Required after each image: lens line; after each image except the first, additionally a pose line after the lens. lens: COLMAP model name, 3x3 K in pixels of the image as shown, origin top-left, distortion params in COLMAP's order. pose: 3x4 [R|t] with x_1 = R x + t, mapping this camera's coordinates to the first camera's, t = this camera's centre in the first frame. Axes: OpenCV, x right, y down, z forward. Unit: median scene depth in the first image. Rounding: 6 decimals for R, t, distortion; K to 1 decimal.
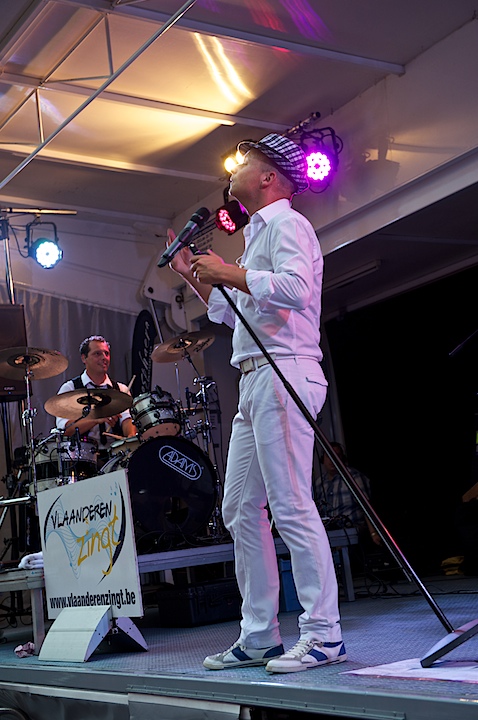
lens RADIAL K [[1158.9, 0, 239.0], [0, 1158.9, 360.0], [0, 0, 1]] dist [0.155297, -0.019629]
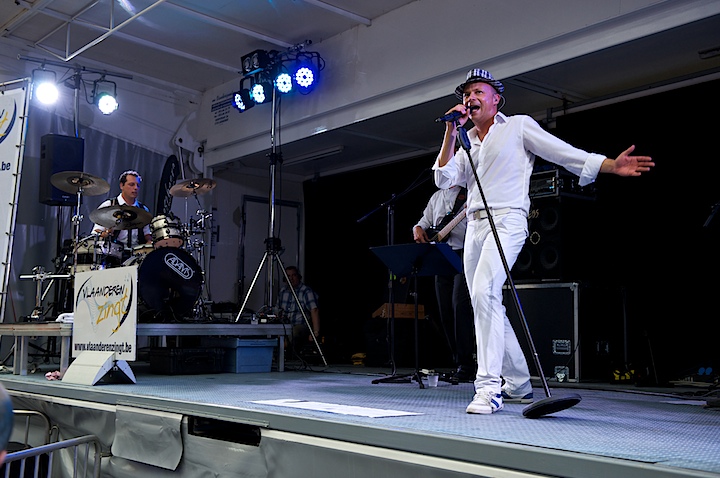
lens RADIAL K [[889.0, 0, 360.0], [0, 889.0, 239.0], [0, 0, 1]] dist [0.107528, 0.026751]
pose [[0.982424, 0.139554, 0.123963, 0.028882], [-0.144780, 0.988874, 0.034157, -0.016876], [-0.117817, -0.051504, 0.991699, -0.144289]]
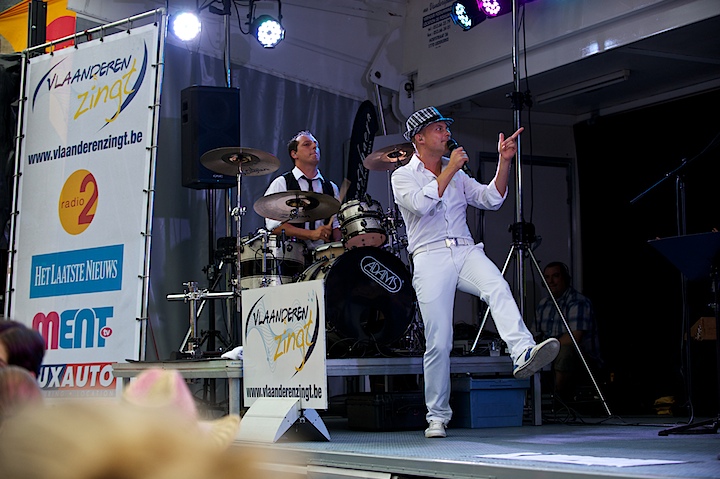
lens RADIAL K [[1616.8, 0, 360.0], [0, 1616.8, 239.5], [0, 0, 1]] dist [-0.248359, -0.077342]
pose [[0.991365, 0.095546, -0.089812, 0.052269], [-0.088243, 0.992714, 0.082046, -0.053031], [0.096997, -0.073412, 0.992574, -0.378657]]
